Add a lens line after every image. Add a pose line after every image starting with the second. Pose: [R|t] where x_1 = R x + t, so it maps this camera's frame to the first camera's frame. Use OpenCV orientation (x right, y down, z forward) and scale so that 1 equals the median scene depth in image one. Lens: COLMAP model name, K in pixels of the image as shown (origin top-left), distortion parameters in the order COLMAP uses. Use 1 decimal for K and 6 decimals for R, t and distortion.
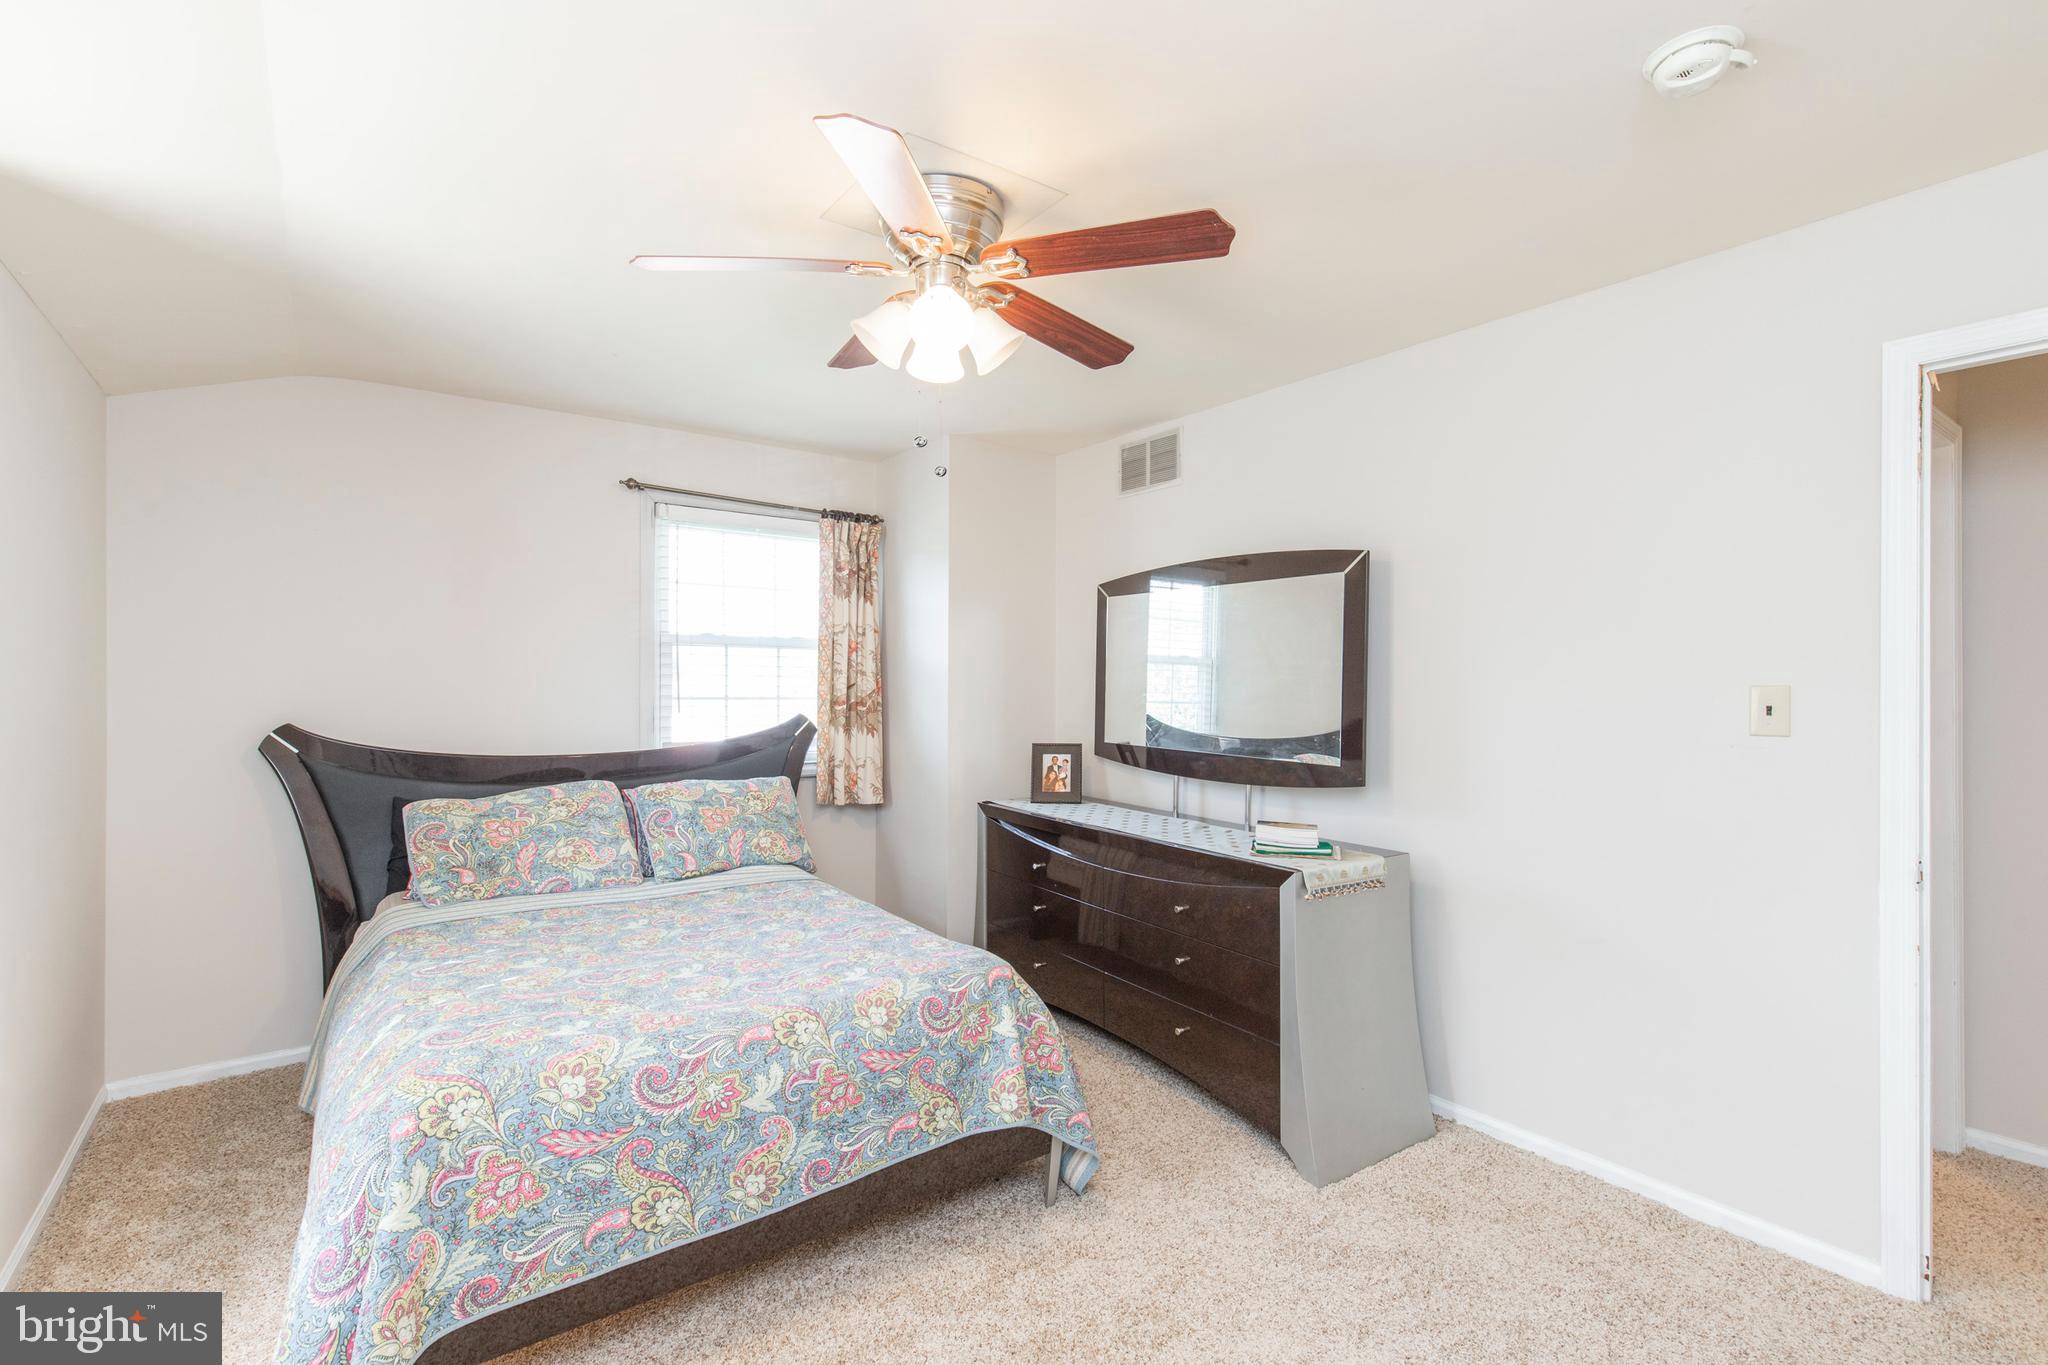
lens RADIAL K [[935.6, 0, 1029.1], [0, 935.6, 684.2], [0, 0, 1]] dist [0.000664, 0.000056]
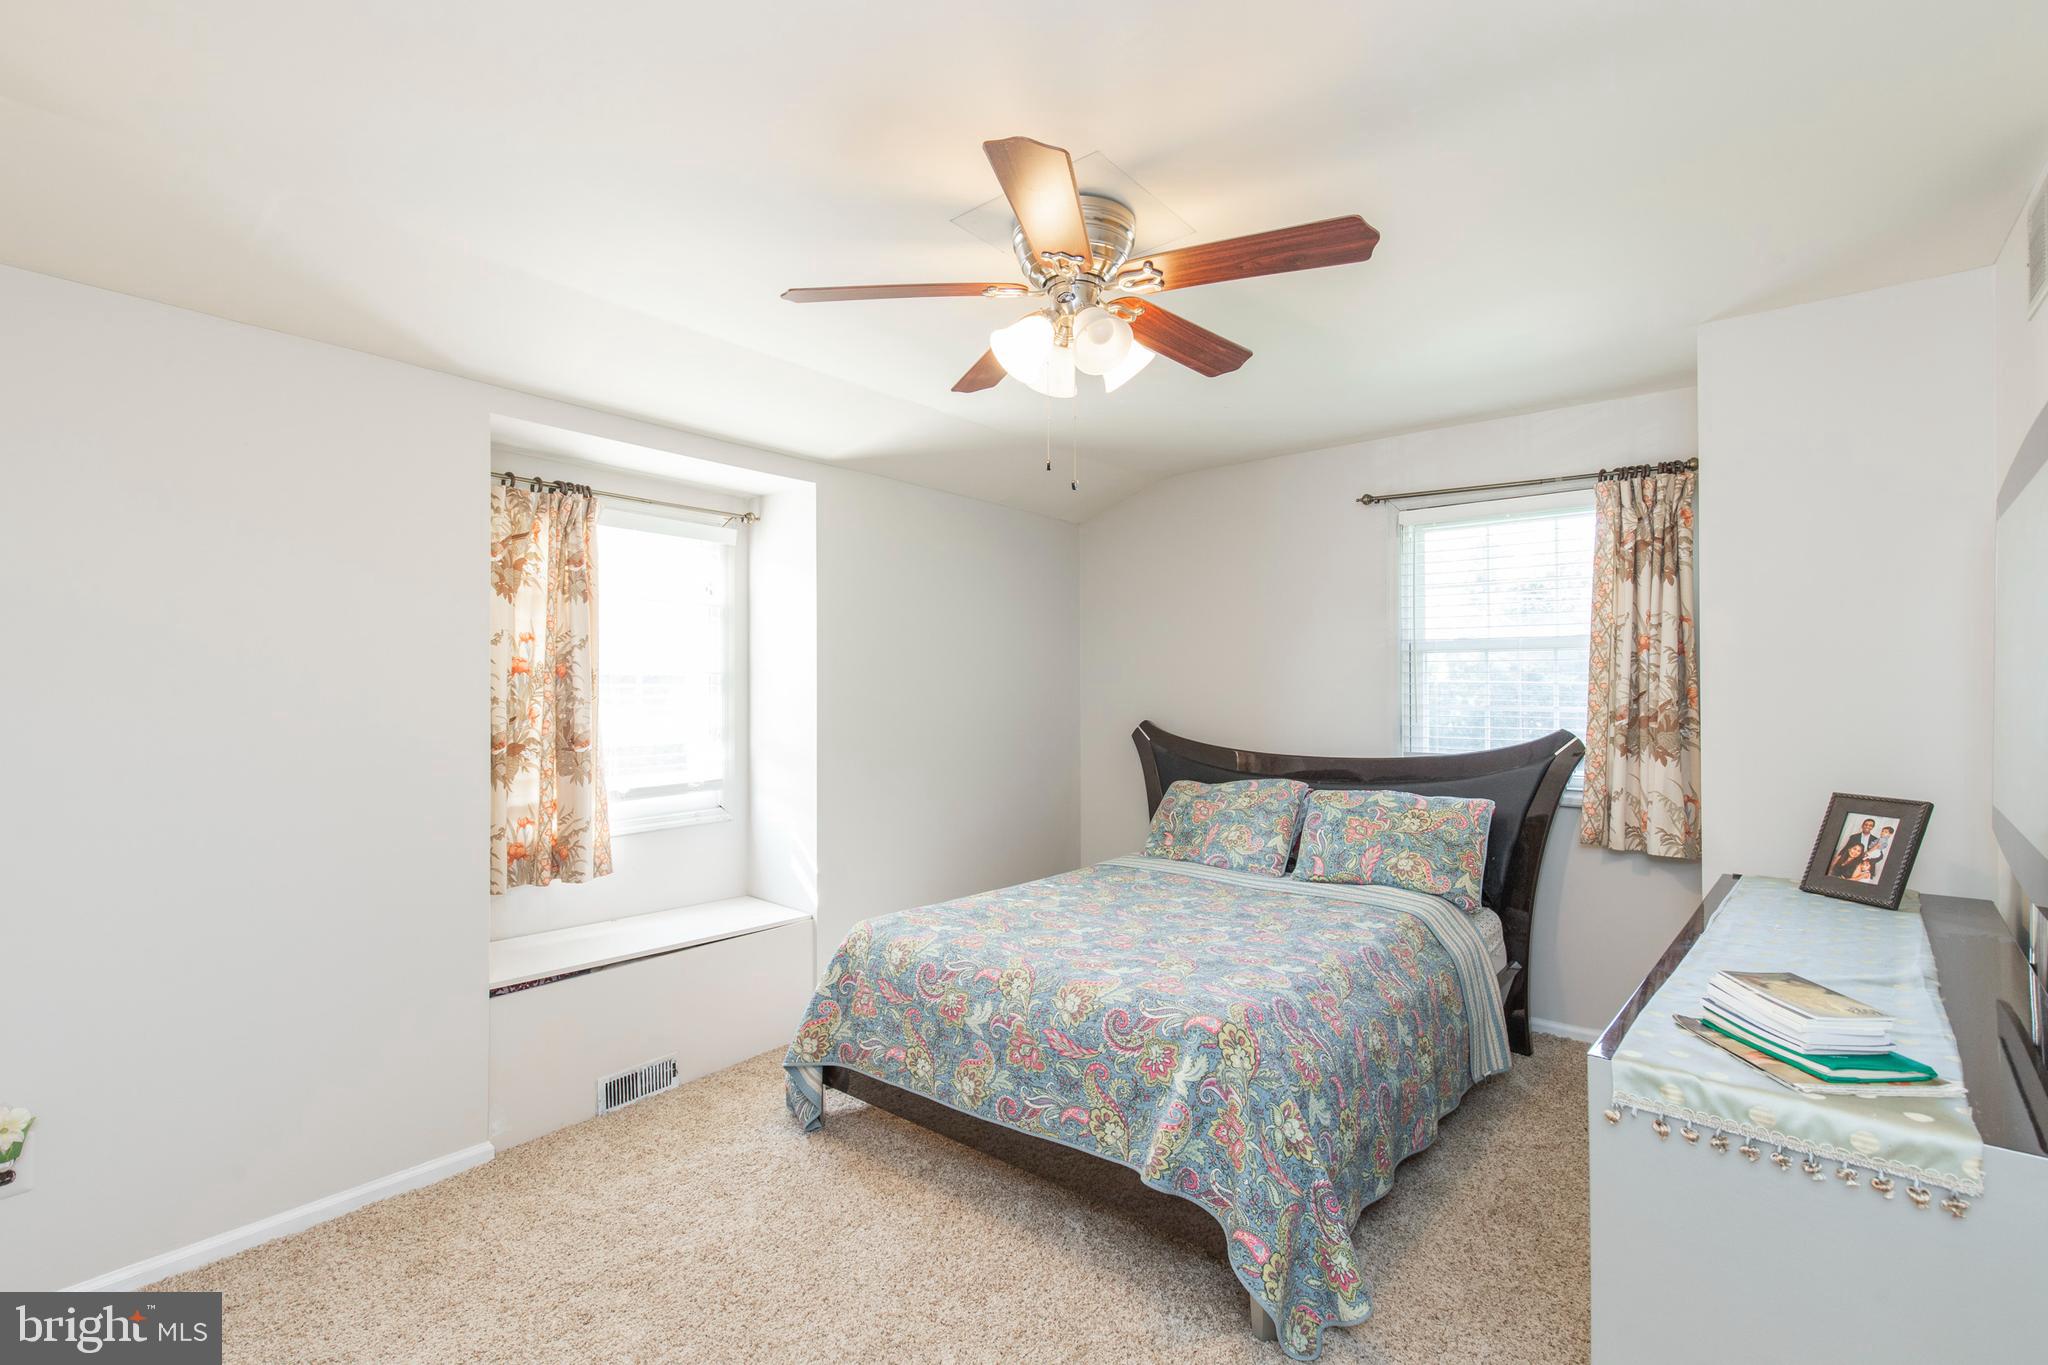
lens RADIAL K [[935.6, 0, 1029.9], [0, 935.6, 681.8], [0, 0, 1]] dist [0.000664, 0.000056]
pose [[0.237677, -0.012062, -0.971269, 0.540888], [0.001192, 0.999926, -0.012126, -0.000092], [0.971343, 0.001724, 0.237674, 0.433987]]
